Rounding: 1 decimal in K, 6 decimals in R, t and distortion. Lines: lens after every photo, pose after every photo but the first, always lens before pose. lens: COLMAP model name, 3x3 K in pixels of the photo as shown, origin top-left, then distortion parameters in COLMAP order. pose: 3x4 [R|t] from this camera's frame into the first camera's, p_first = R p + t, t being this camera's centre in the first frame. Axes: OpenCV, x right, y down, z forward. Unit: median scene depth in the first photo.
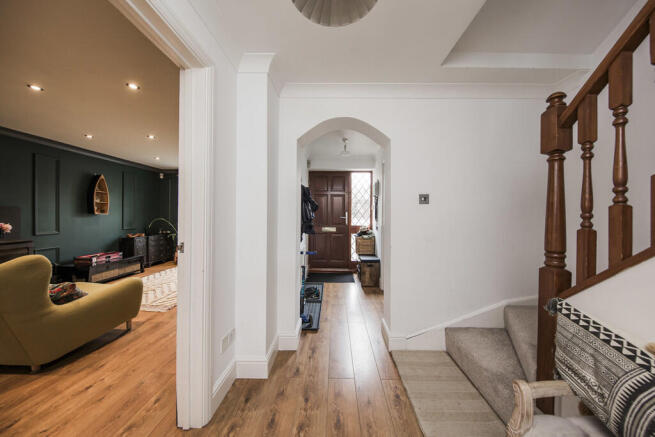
lens RADIAL K [[207.8, 0, 330.2], [0, 207.8, 215.7], [0, 0, 1]] dist [0.001313, 0.000036]
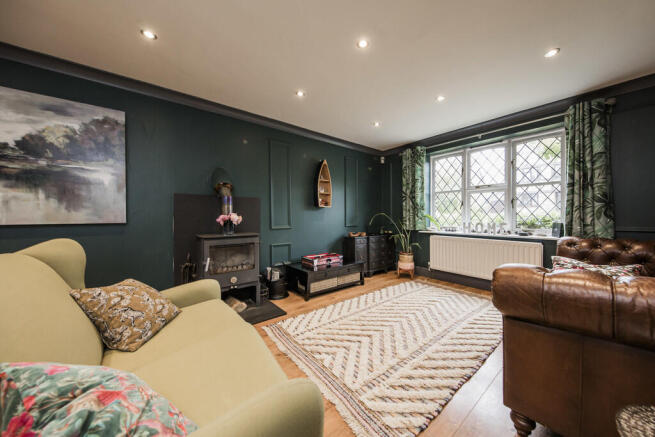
lens RADIAL K [[224.7, 0, 332.5], [0, 224.7, 217.8], [0, 0, 1]] dist [0.001072, 0.000021]
pose [[0.613706, -0.007212, -0.789502, -0.338321], [0.007825, 0.999965, -0.003051, 0.035574], [0.789496, -0.004305, 0.613741, 0.432057]]
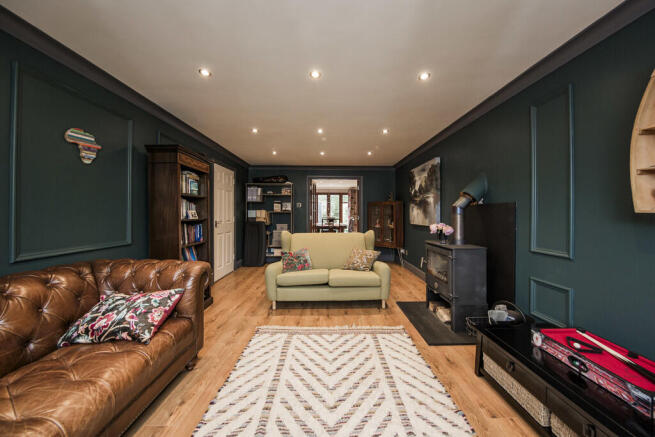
lens RADIAL K [[207.8, 0, 330.0], [0, 207.8, 216.3], [0, 0, 1]] dist [0.001313, 0.000036]
pose [[-0.999685, -0.003110, -0.024904, -0.640837], [-0.003152, 0.999994, 0.001636, 0.001505], [0.024899, 0.001714, -0.999689, 1.128877]]
